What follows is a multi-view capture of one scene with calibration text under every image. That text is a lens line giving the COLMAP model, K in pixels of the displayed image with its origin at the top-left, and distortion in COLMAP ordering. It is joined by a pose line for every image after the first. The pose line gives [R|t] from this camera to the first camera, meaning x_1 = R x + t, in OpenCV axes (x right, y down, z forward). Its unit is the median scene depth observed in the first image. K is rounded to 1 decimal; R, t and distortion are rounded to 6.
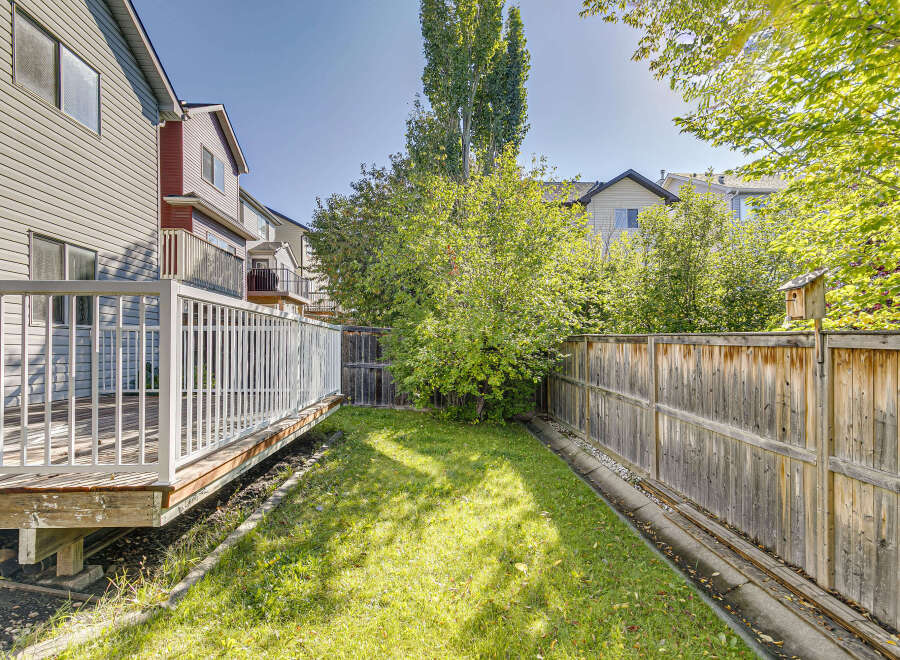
lens RADIAL K [[465.5, 0, 451.0], [0, 465.5, 346.4], [0, 0, 1]] dist [0.002578, 0.000236]
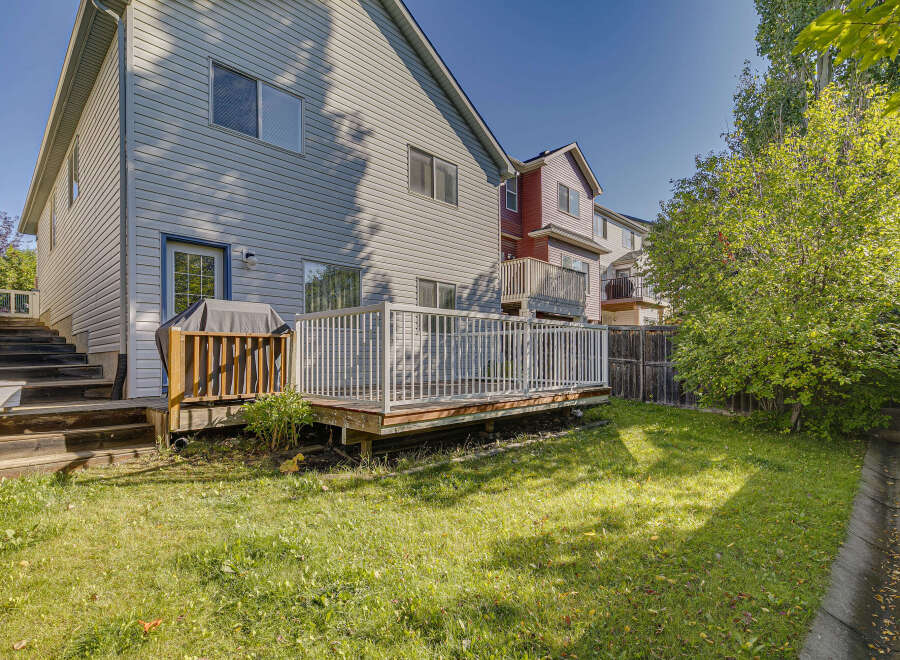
lens RADIAL K [[454.8, 0, 450.5], [0, 454.8, 355.1], [0, 0, 1]] dist [0.001848, 0.000846]
pose [[0.676522, -0.003779, -0.736413, 0.292872], [0.006639, 0.999977, 0.000967, 0.021895], [0.736393, -0.005543, 0.676532, -0.006981]]
